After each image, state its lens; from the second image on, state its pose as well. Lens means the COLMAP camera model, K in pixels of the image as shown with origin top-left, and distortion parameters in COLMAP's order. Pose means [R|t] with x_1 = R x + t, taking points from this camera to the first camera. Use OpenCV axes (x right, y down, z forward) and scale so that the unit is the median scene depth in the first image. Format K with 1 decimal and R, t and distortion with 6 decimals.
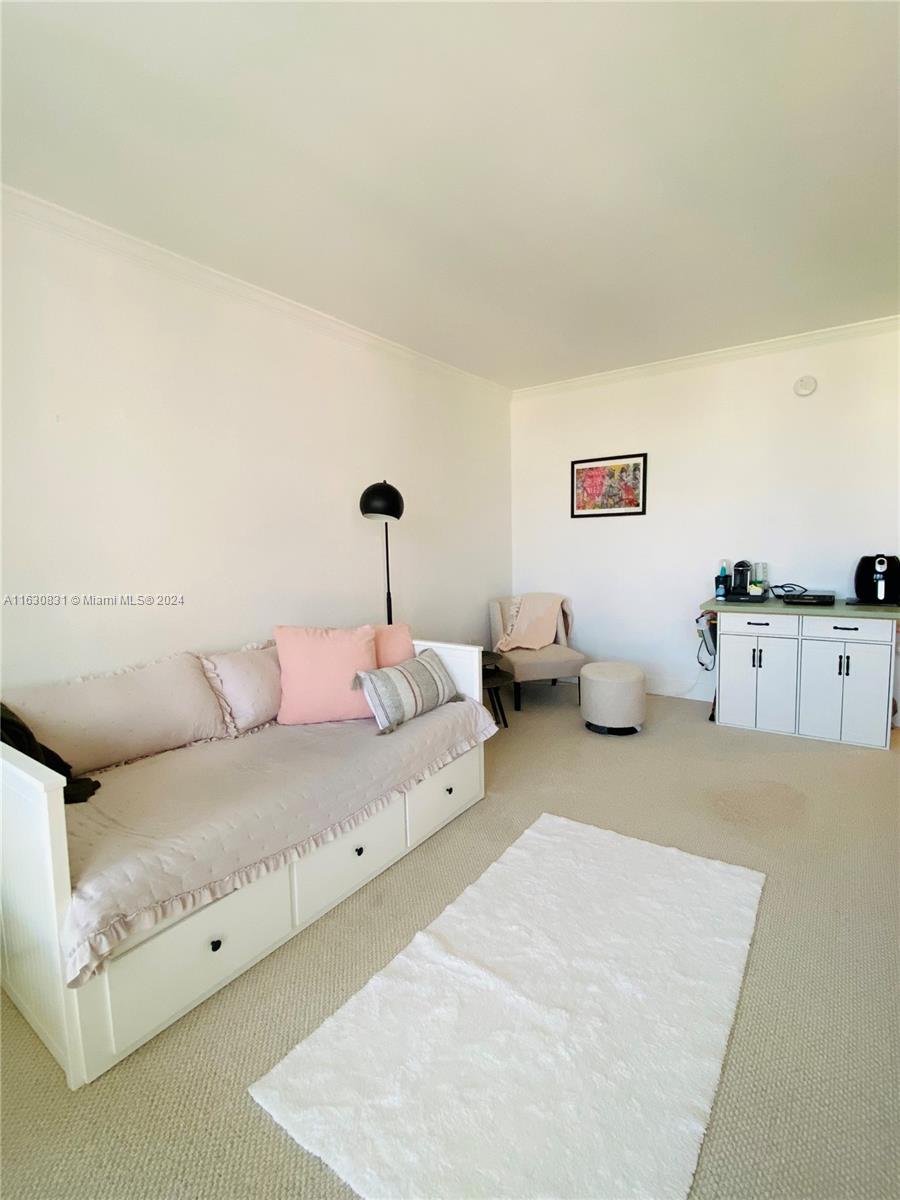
lens RADIAL K [[552.2, 0, 450.0], [0, 552.2, 600.0], [0, 0, 1]] dist [0.000053, 0.000003]
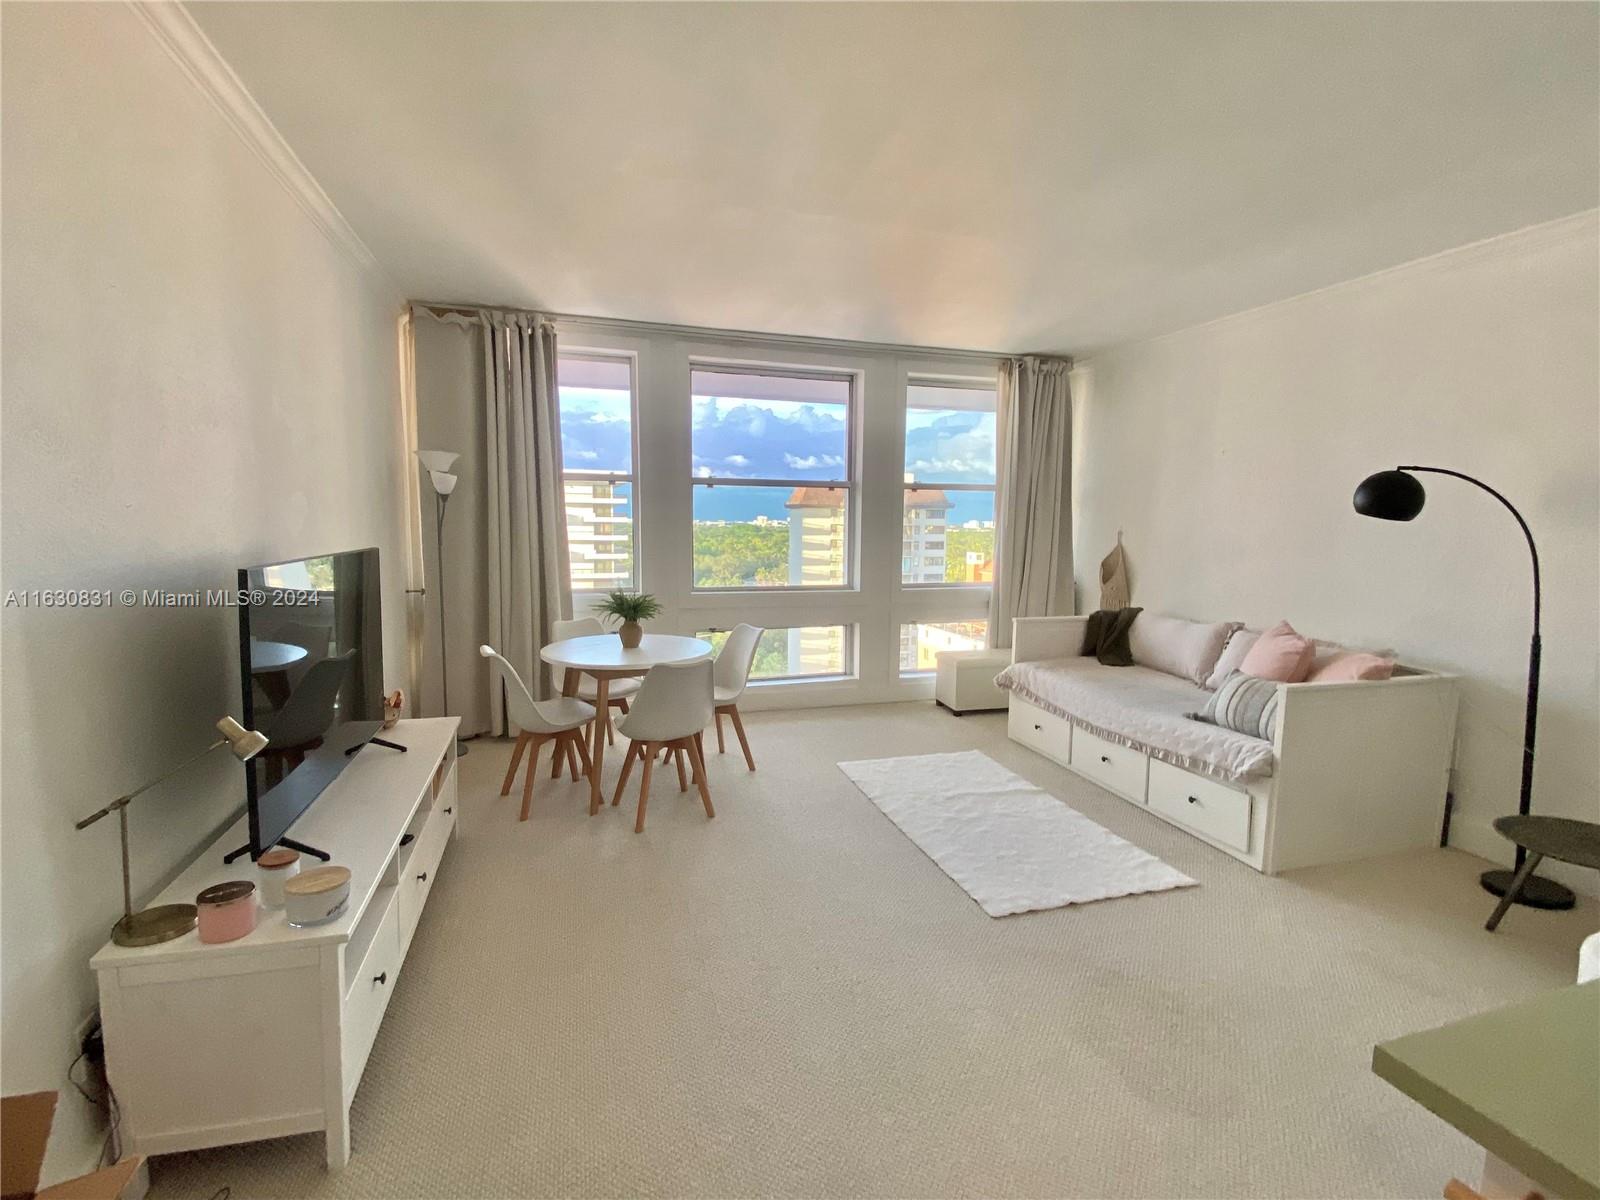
lens RADIAL K [[736.2, 0, 800.0], [0, 736.2, 600.0], [0, 0, 1]] dist [0.000053, 0.000003]
pose [[-0.611087, 0.106506, -0.784366, 1.569629], [-0.079253, 0.977695, 0.194502, -0.222173], [0.787586, 0.181021, -0.589016, 1.281840]]
